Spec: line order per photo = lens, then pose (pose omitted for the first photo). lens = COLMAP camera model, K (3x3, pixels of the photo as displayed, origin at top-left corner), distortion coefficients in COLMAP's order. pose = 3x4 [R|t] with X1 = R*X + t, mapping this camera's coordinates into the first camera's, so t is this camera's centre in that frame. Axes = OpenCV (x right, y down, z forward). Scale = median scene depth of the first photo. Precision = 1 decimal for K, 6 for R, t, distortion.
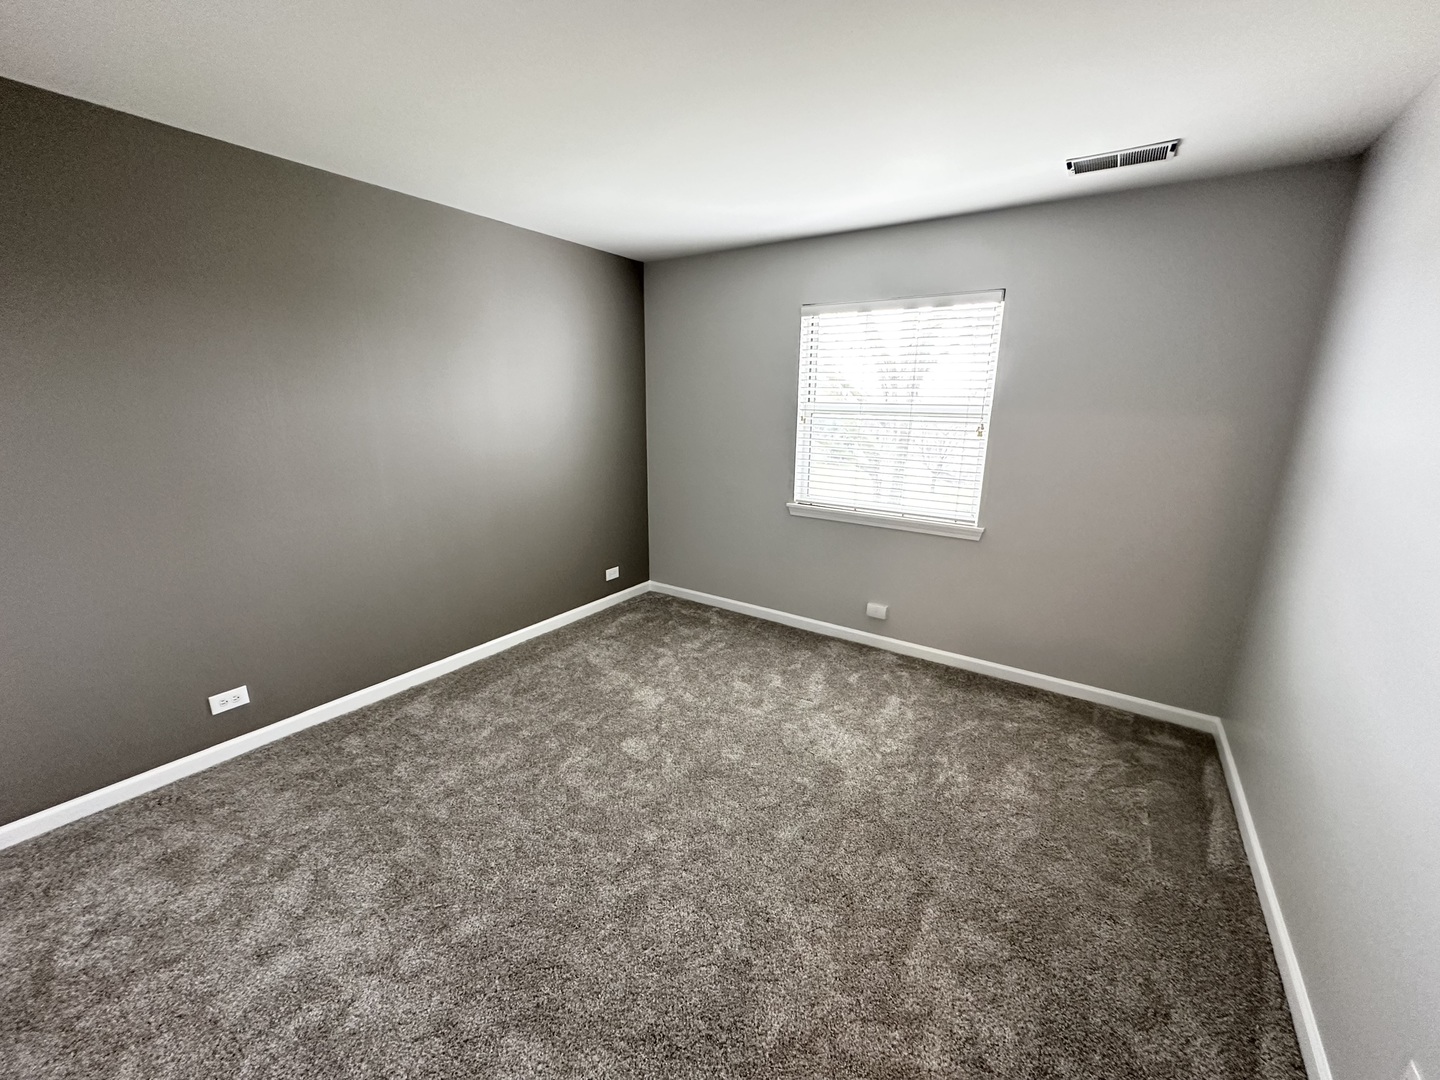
lens RADIAL K [[571.2, 0, 724.5], [0, 571.2, 540.0], [0, 0, 1]] dist [-0.000961, -0.000616]
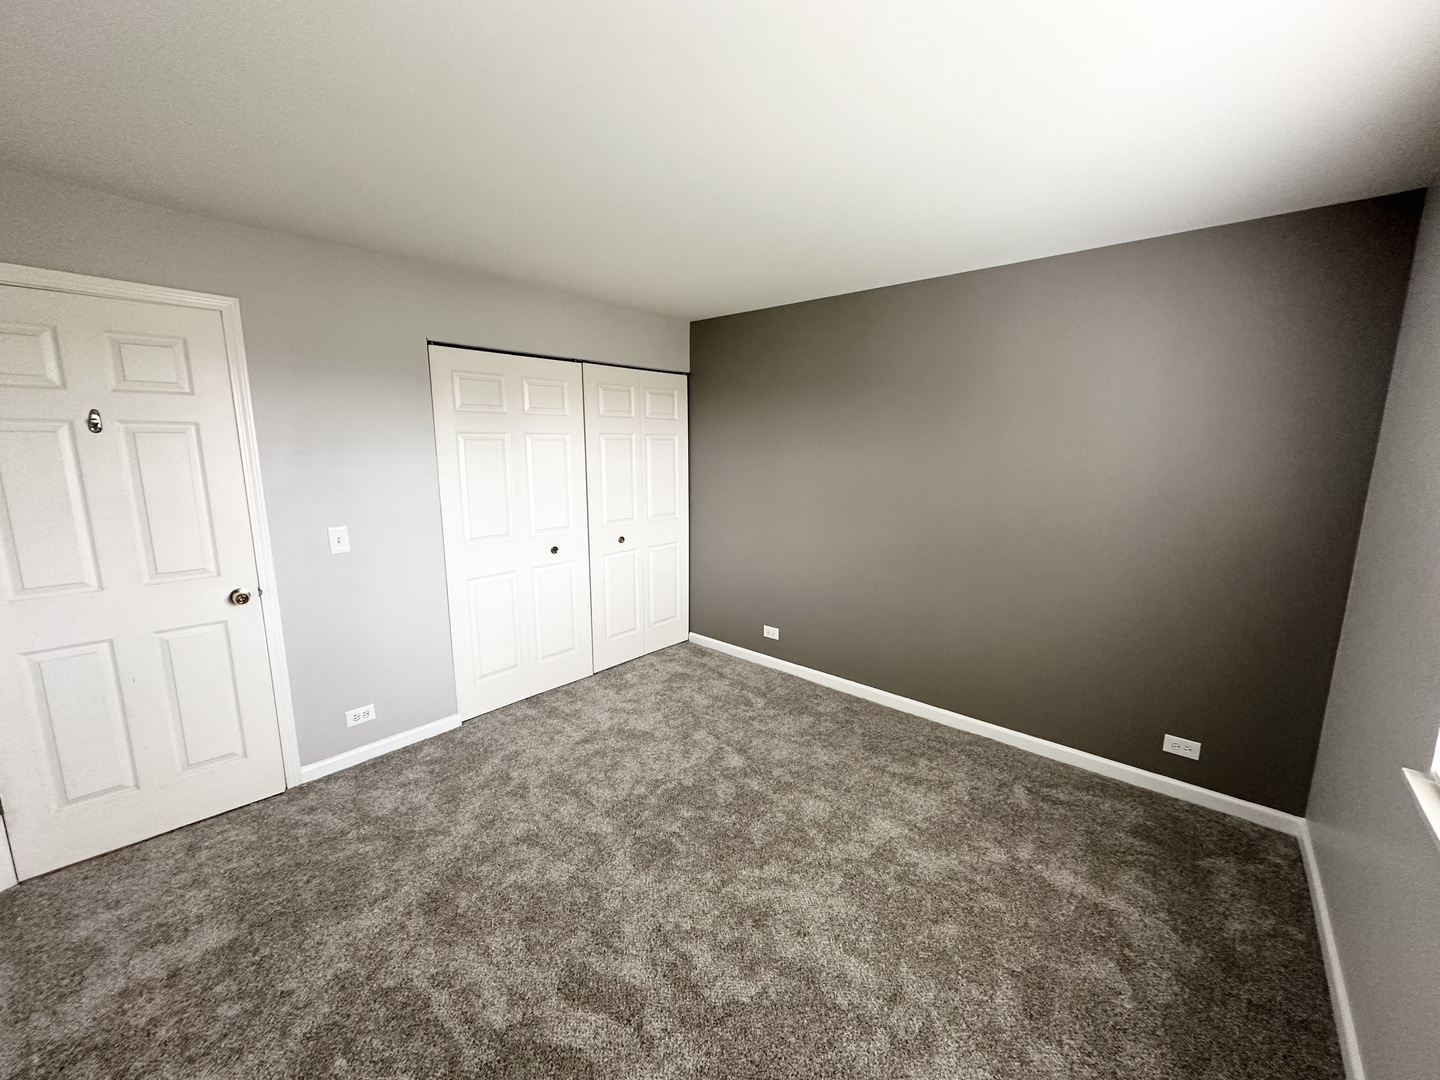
lens RADIAL K [[571.2, 0, 723.6], [0, 571.2, 540.9], [0, 0, 1]] dist [-0.000961, -0.000616]
pose [[-0.122184, 0.158571, -0.979758, 0.445803], [-0.244615, 0.951892, 0.184567, -0.149668], [0.961891, 0.262215, -0.077518, 0.552187]]
